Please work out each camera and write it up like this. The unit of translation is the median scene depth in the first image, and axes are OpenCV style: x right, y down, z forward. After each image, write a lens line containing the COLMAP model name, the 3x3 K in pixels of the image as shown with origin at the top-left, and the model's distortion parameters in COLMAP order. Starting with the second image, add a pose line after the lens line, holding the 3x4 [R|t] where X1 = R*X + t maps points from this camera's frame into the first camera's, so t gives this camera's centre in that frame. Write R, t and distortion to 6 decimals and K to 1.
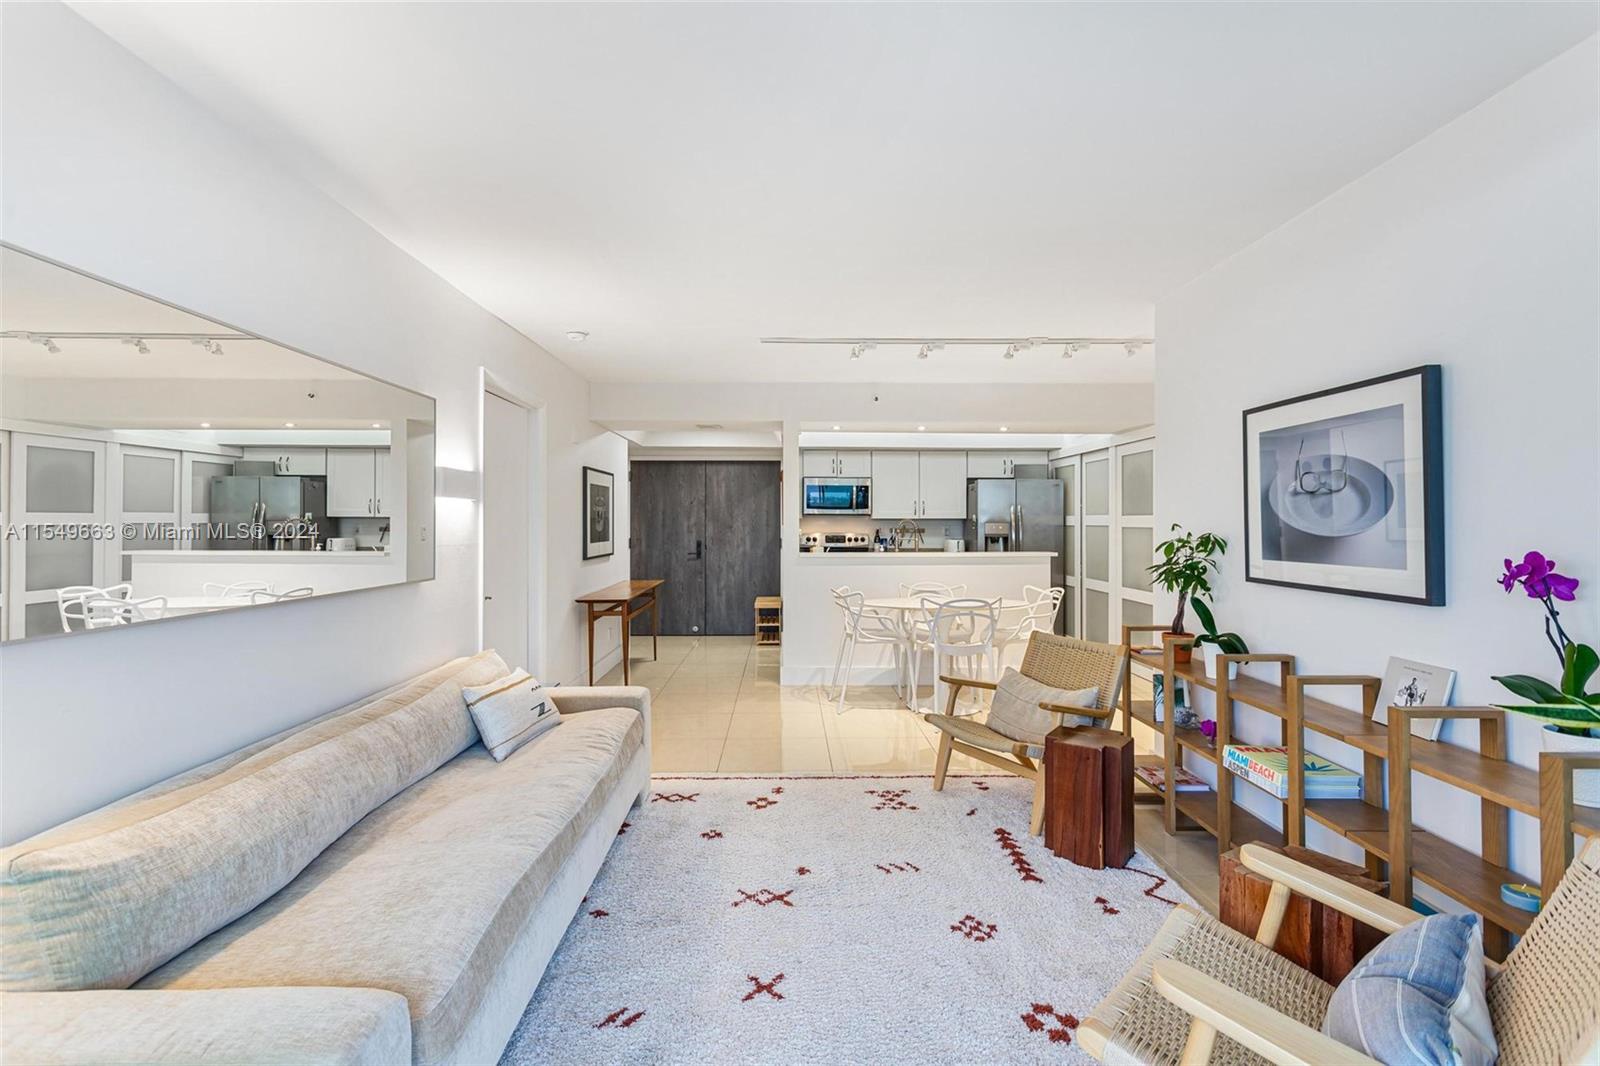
lens RADIAL K [[793.9, 0, 790.9], [0, 793.9, 526.4], [0, 0, 1]] dist [0.019691, -0.000183]
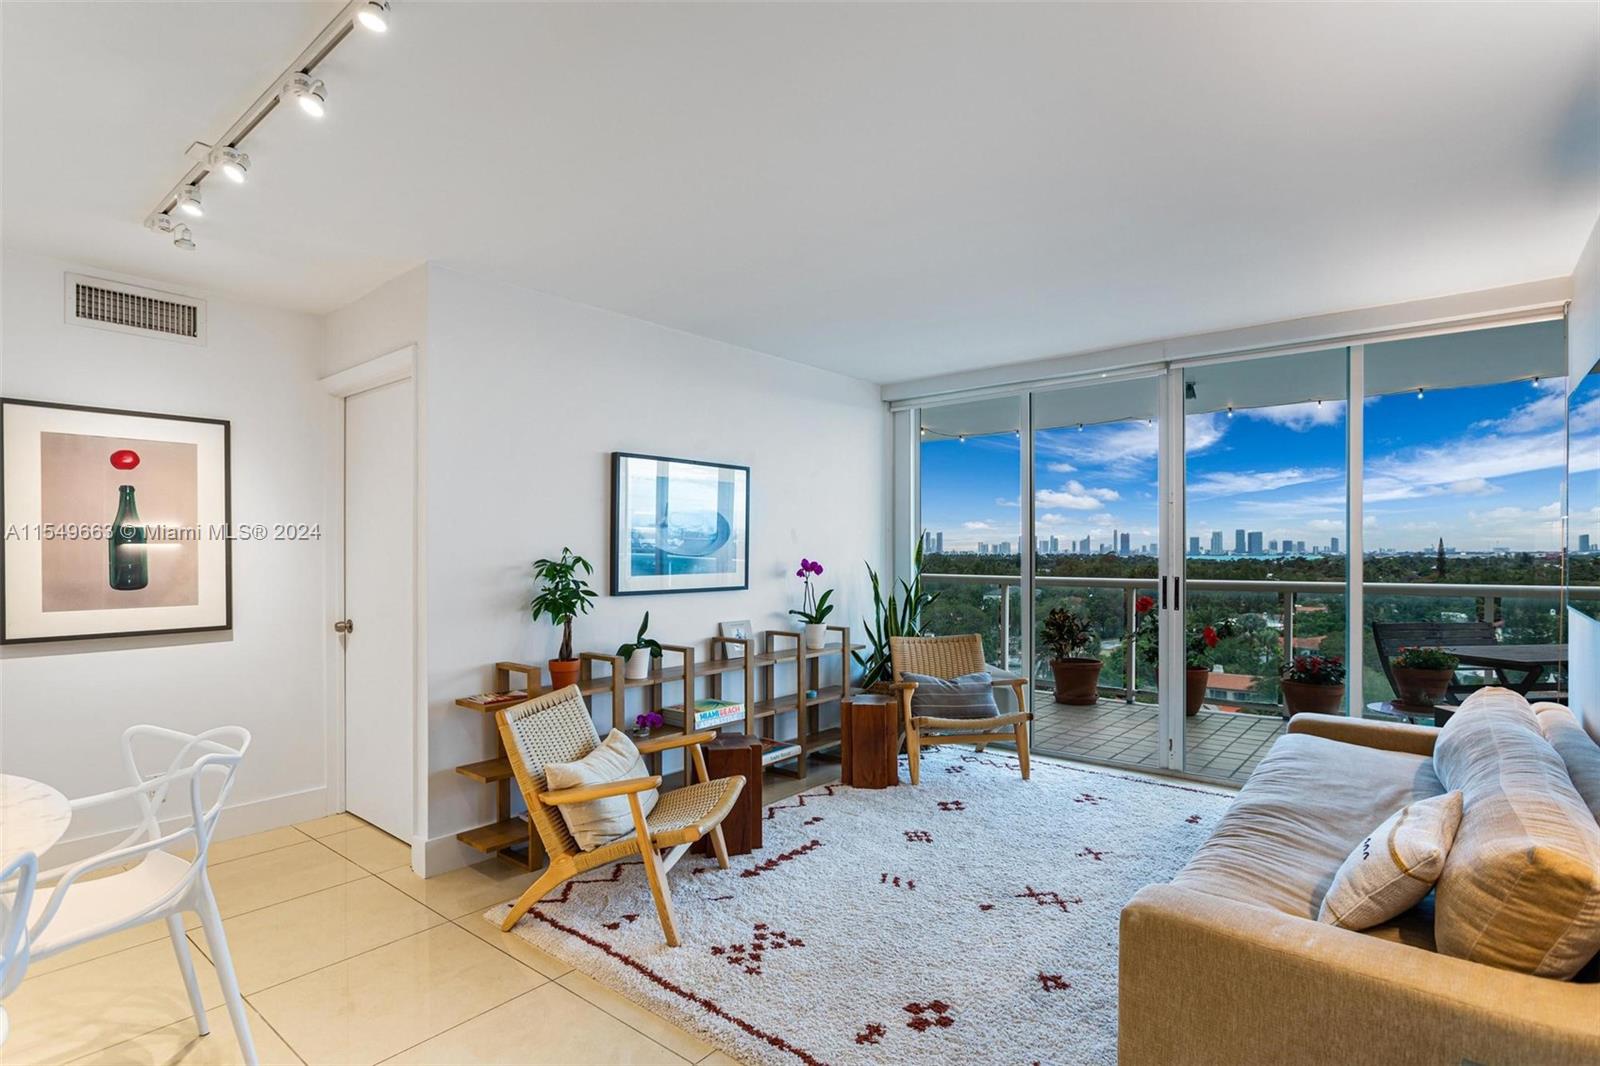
lens RADIAL K [[877.4, 0, 747.2], [0, 877.4, 564.0], [0, 0, 1]] dist [0.056844, 0.003091]
pose [[-0.767563, -0.012973, 0.640842, -0.435485], [-0.001867, 0.999836, 0.018005, -0.003371], [-0.640970, 0.012623, -0.767462, 1.949306]]
